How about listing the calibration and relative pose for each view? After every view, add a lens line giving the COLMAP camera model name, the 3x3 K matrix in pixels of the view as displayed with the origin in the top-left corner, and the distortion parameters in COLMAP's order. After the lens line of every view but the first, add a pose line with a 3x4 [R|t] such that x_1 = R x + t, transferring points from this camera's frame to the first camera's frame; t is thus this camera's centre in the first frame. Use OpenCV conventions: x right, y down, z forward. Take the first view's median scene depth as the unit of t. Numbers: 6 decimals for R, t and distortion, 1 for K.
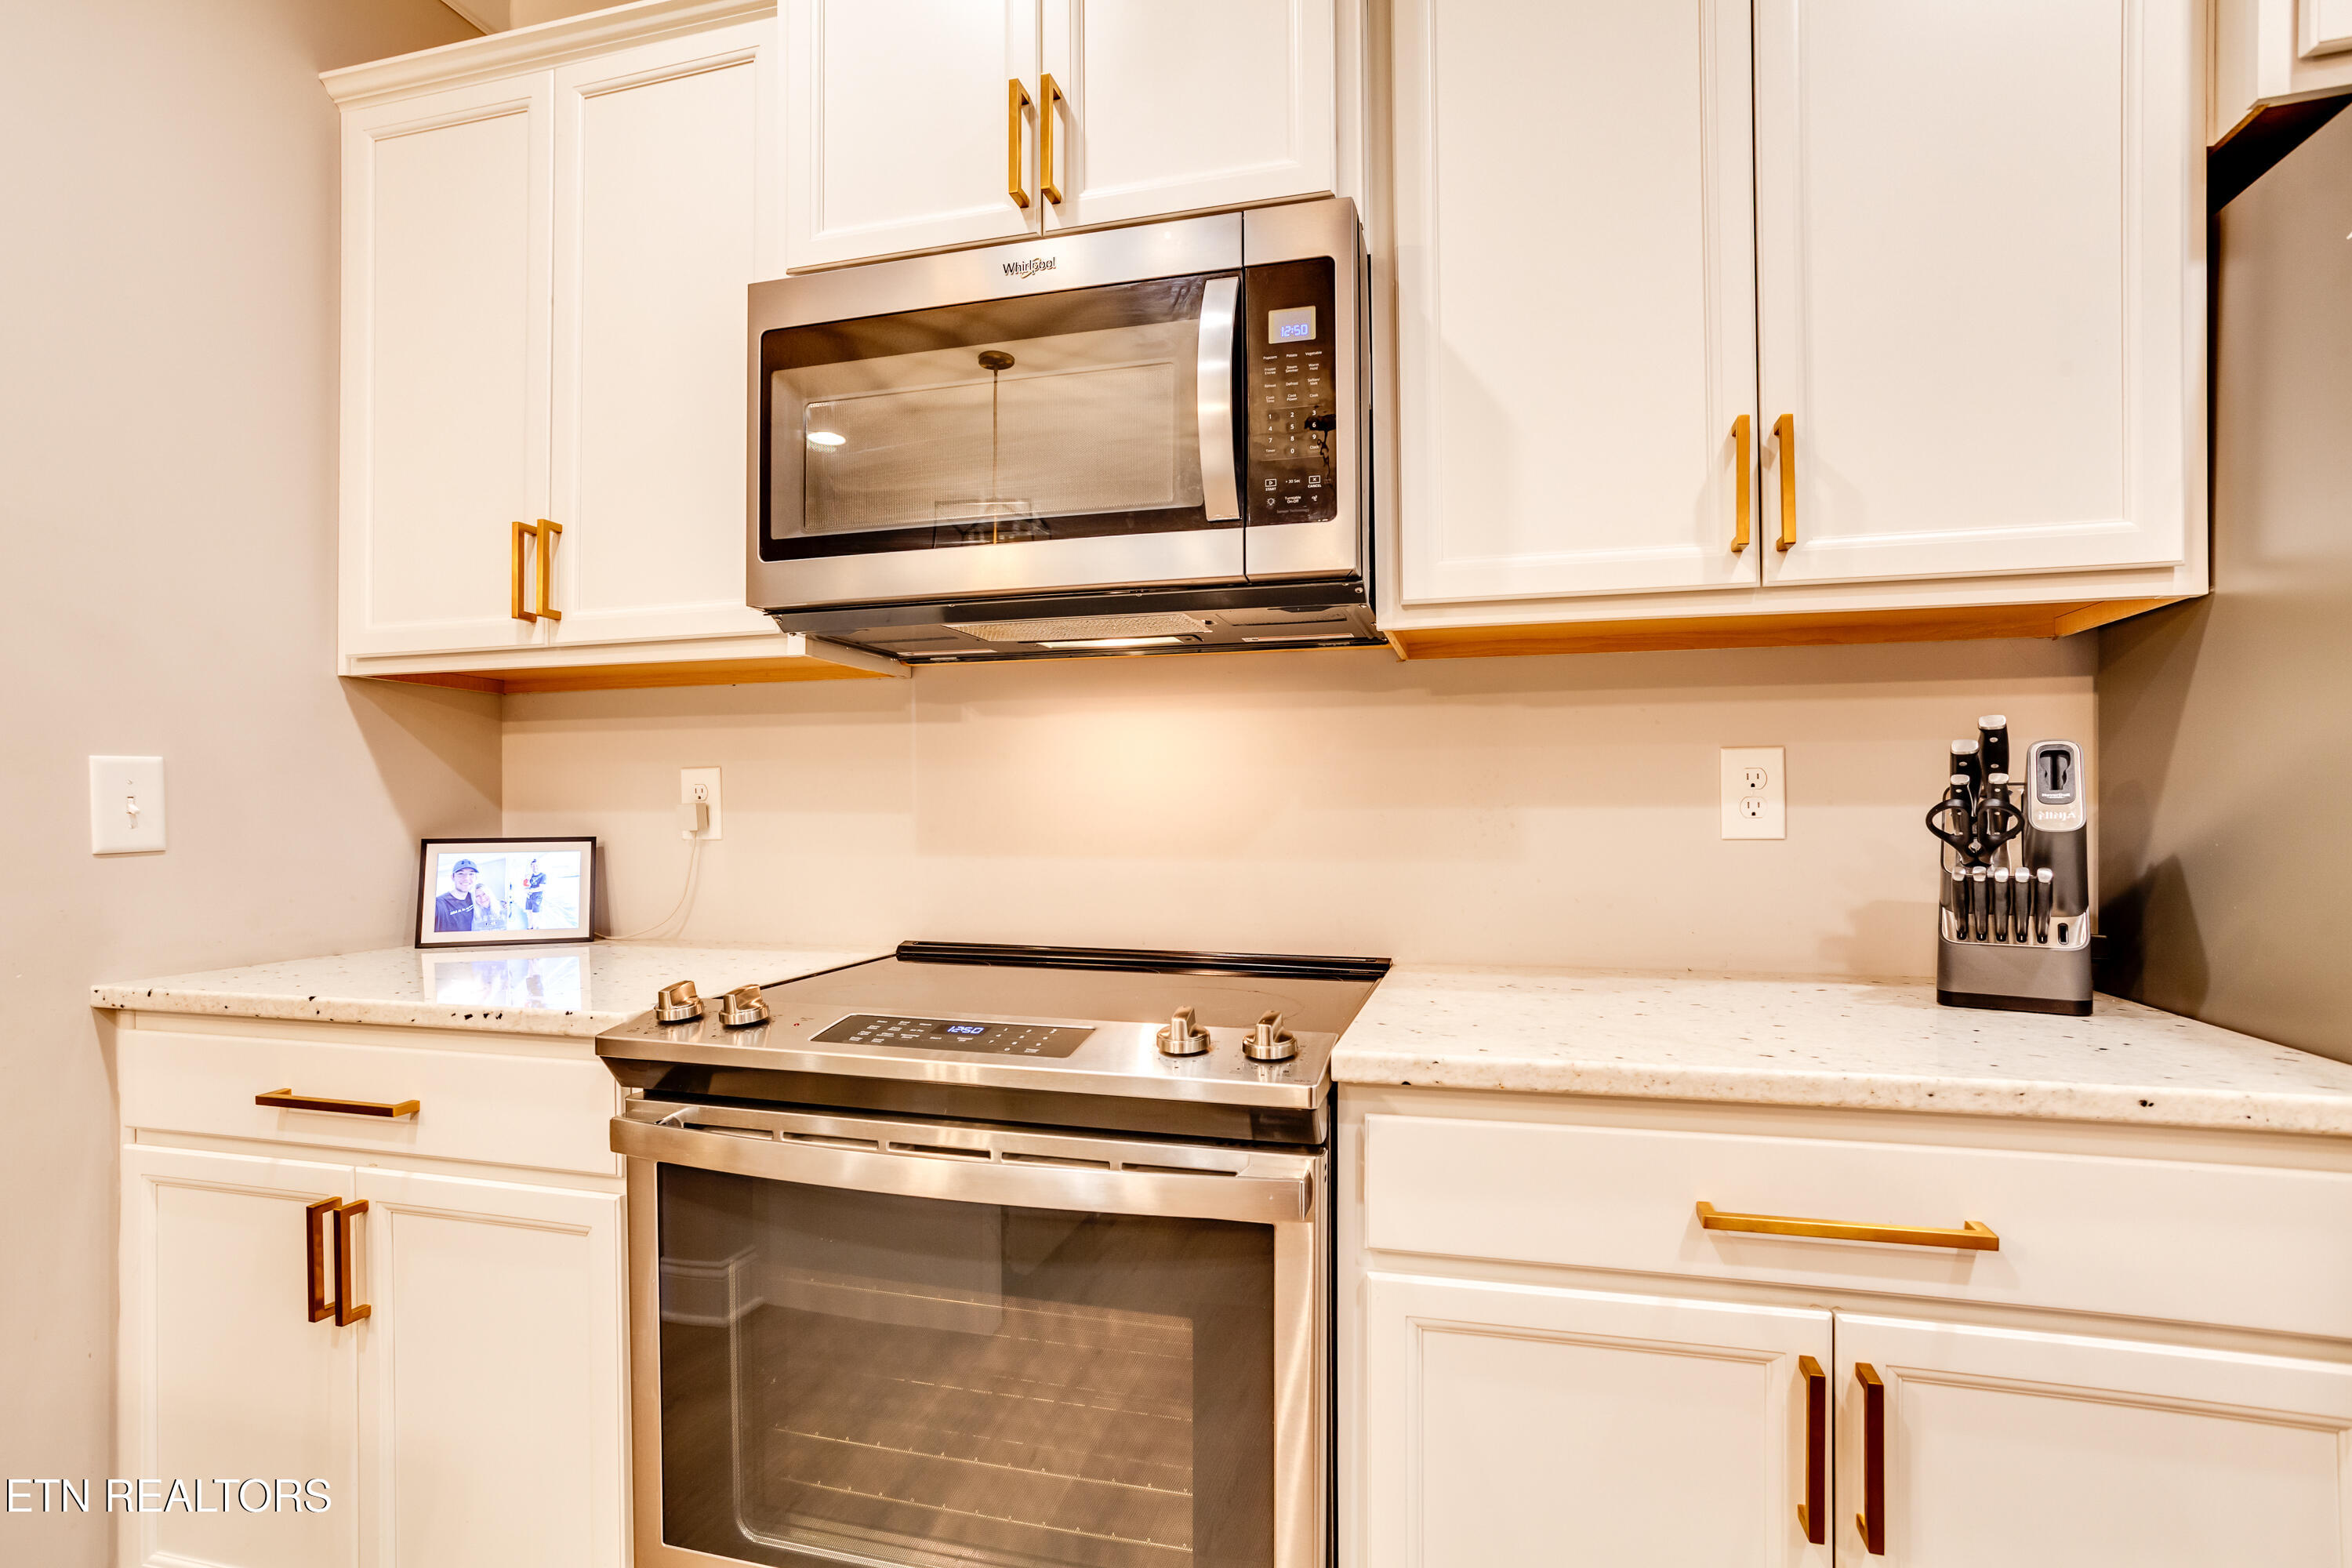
lens RADIAL K [[1171.7, 0, 1131.1], [0, 1171.7, 810.1], [0, 0, 1]] dist [-0.046273, 0.029370]
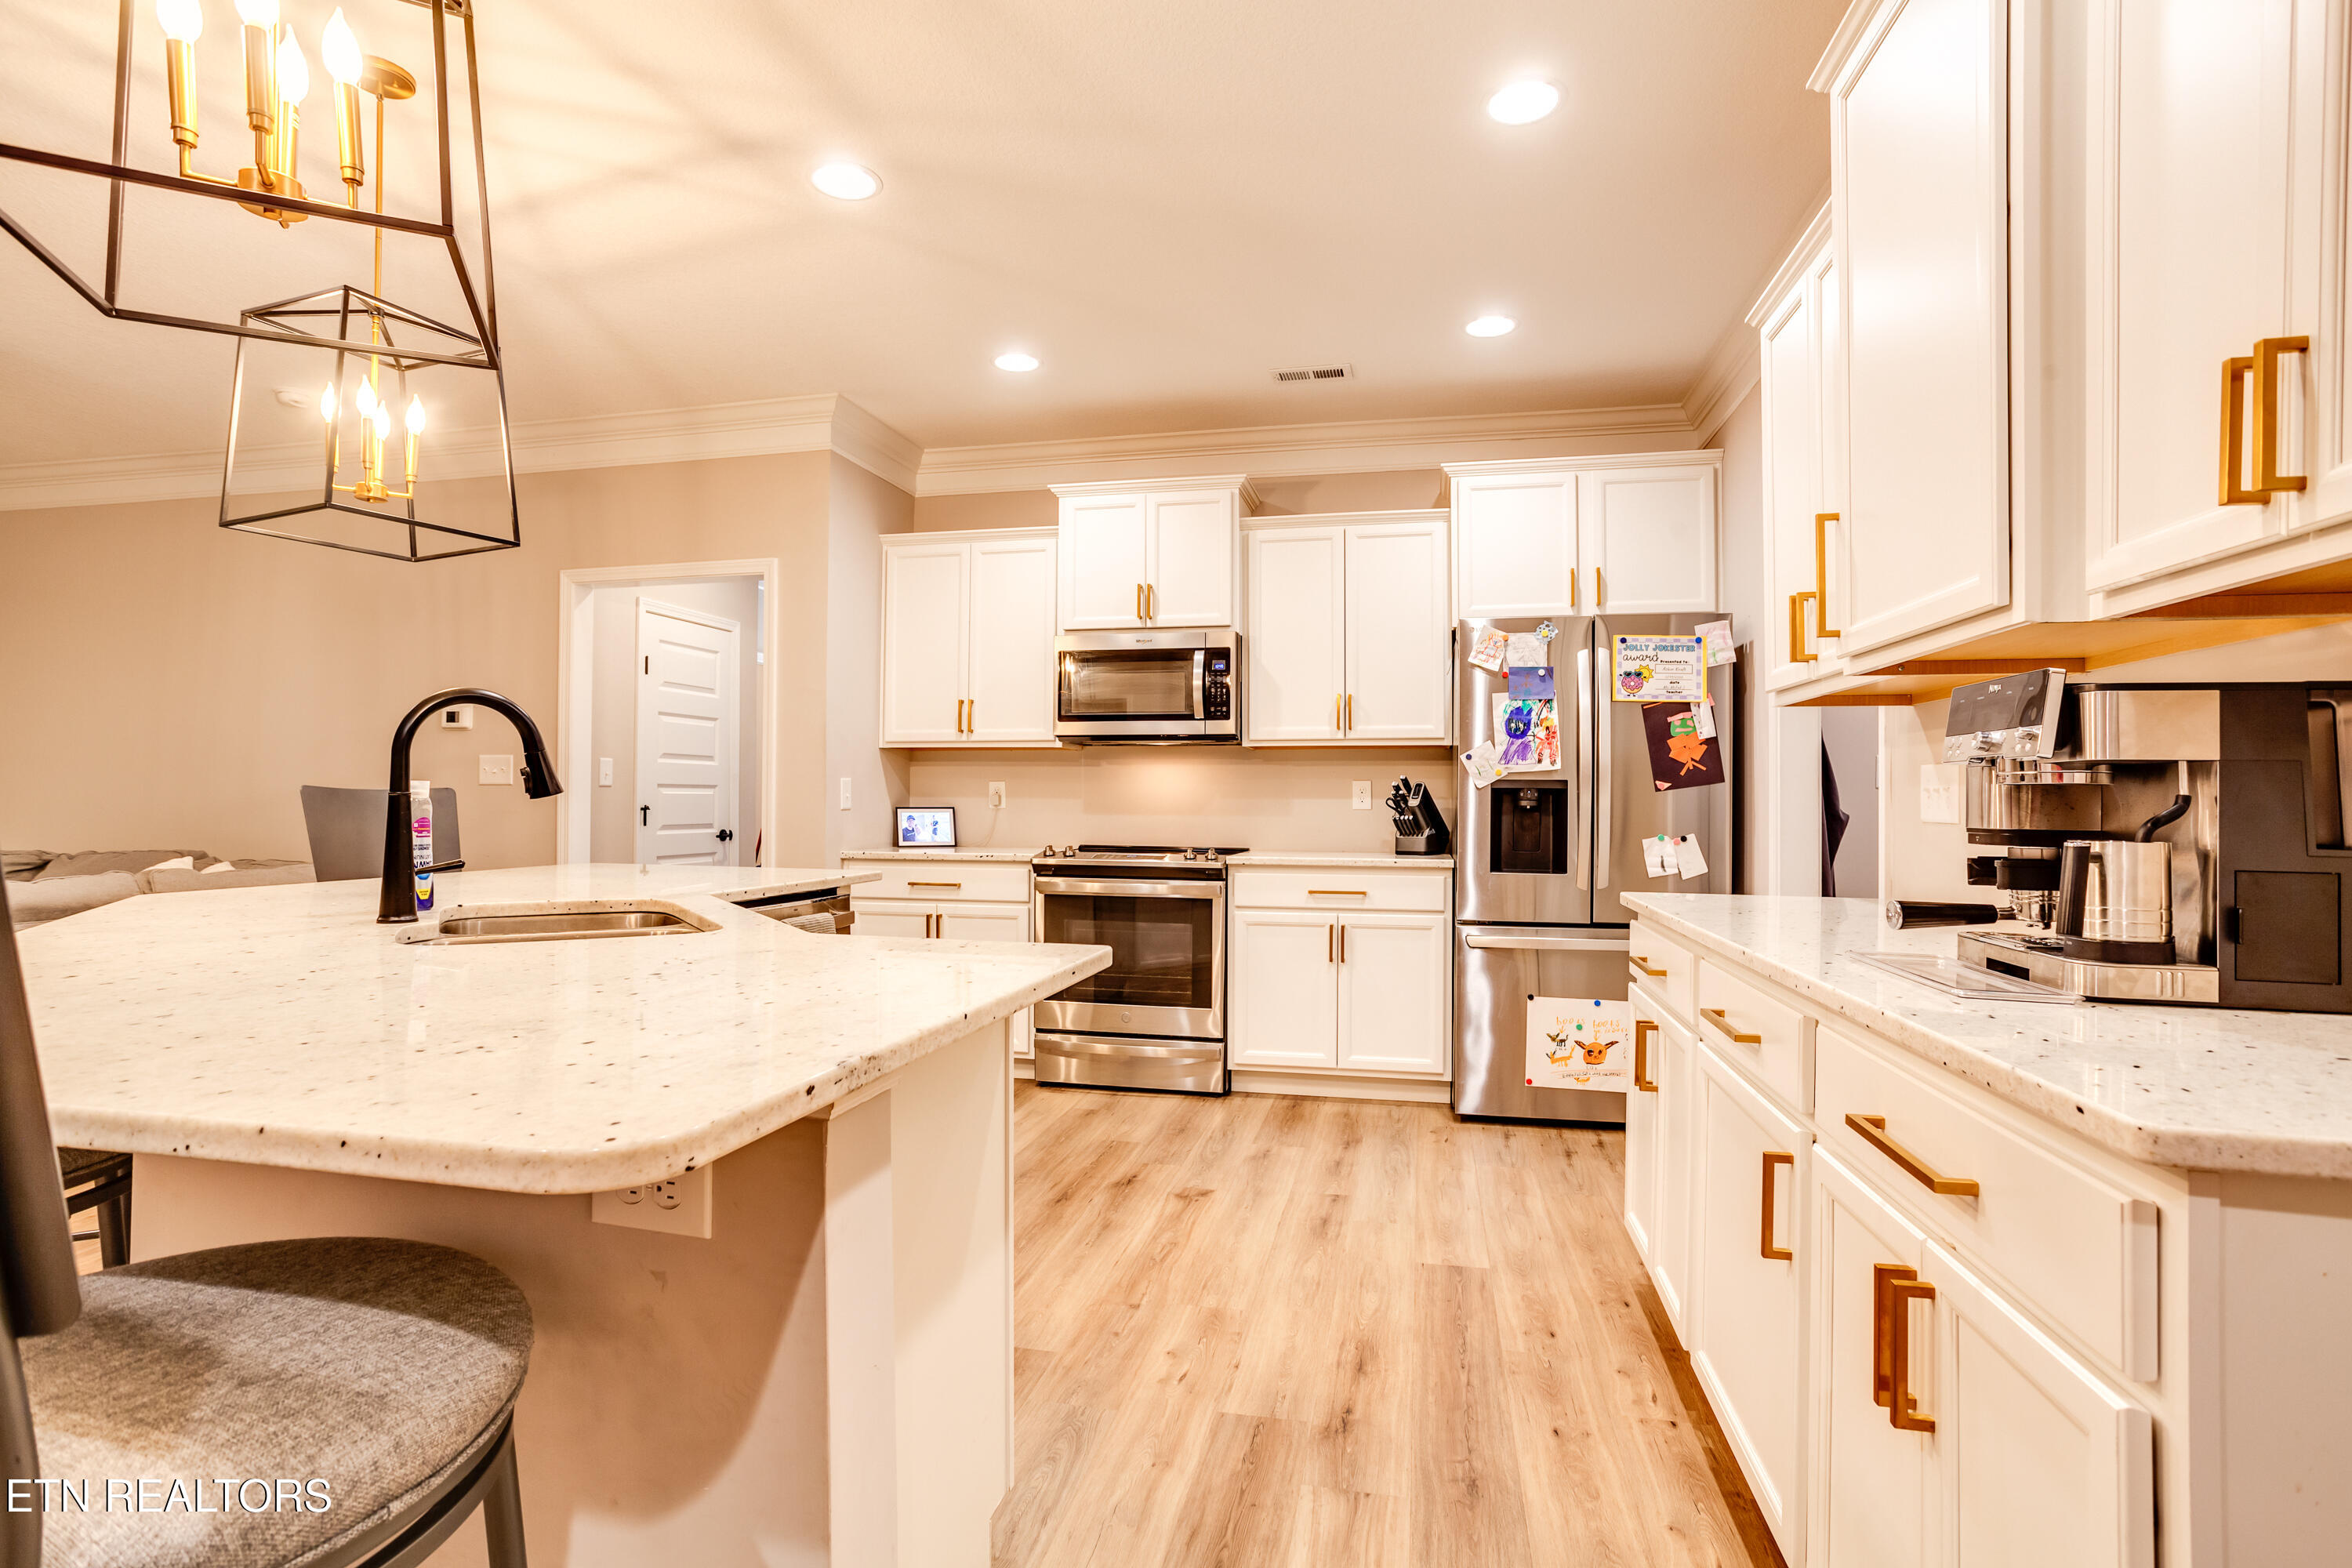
lens RADIAL K [[1171.7, 0, 1144.5], [0, 1171.7, 786.5], [0, 0, 1]] dist [-0.046273, 0.029370]
pose [[0.997507, 0.010857, 0.069731, -0.331699], [-0.010098, 0.999886, -0.011237, 0.003395], [-0.069845, 0.010505, 0.997503, -2.526302]]
